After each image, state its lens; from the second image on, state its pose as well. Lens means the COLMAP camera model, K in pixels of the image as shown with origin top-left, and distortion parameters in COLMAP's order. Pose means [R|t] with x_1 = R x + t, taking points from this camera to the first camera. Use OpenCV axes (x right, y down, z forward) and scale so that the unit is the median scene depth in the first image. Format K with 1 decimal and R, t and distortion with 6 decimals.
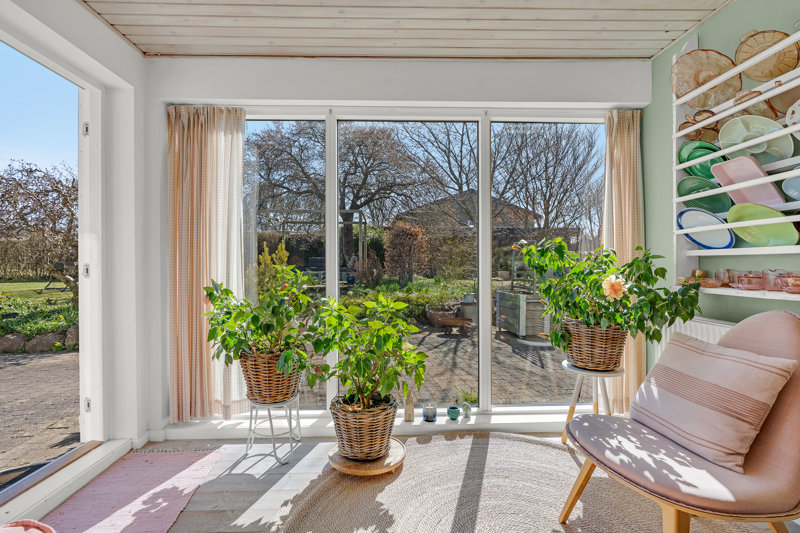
lens RADIAL K [[377.2, 0, 401.7], [0, 377.2, 265.4], [0, 0, 1]] dist [-0.009703, 0.000324]
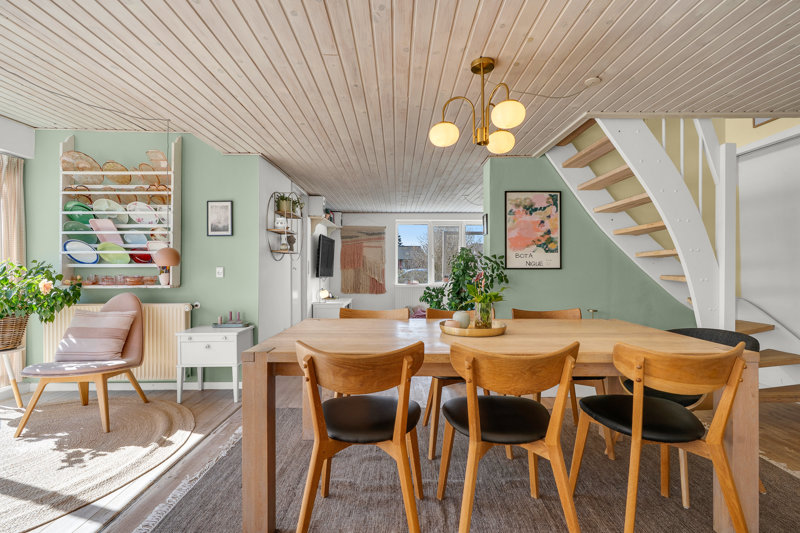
lens RADIAL K [[377.2, 0, 404.1], [0, 377.2, 267.5], [0, 0, 1]] dist [-0.009703, 0.000324]
pose [[0.019136, 0.004308, 0.999808, -1.008940], [0.001234, 0.999990, -0.004333, -0.018039], [-0.999816, 0.001317, 0.019130, -0.599520]]
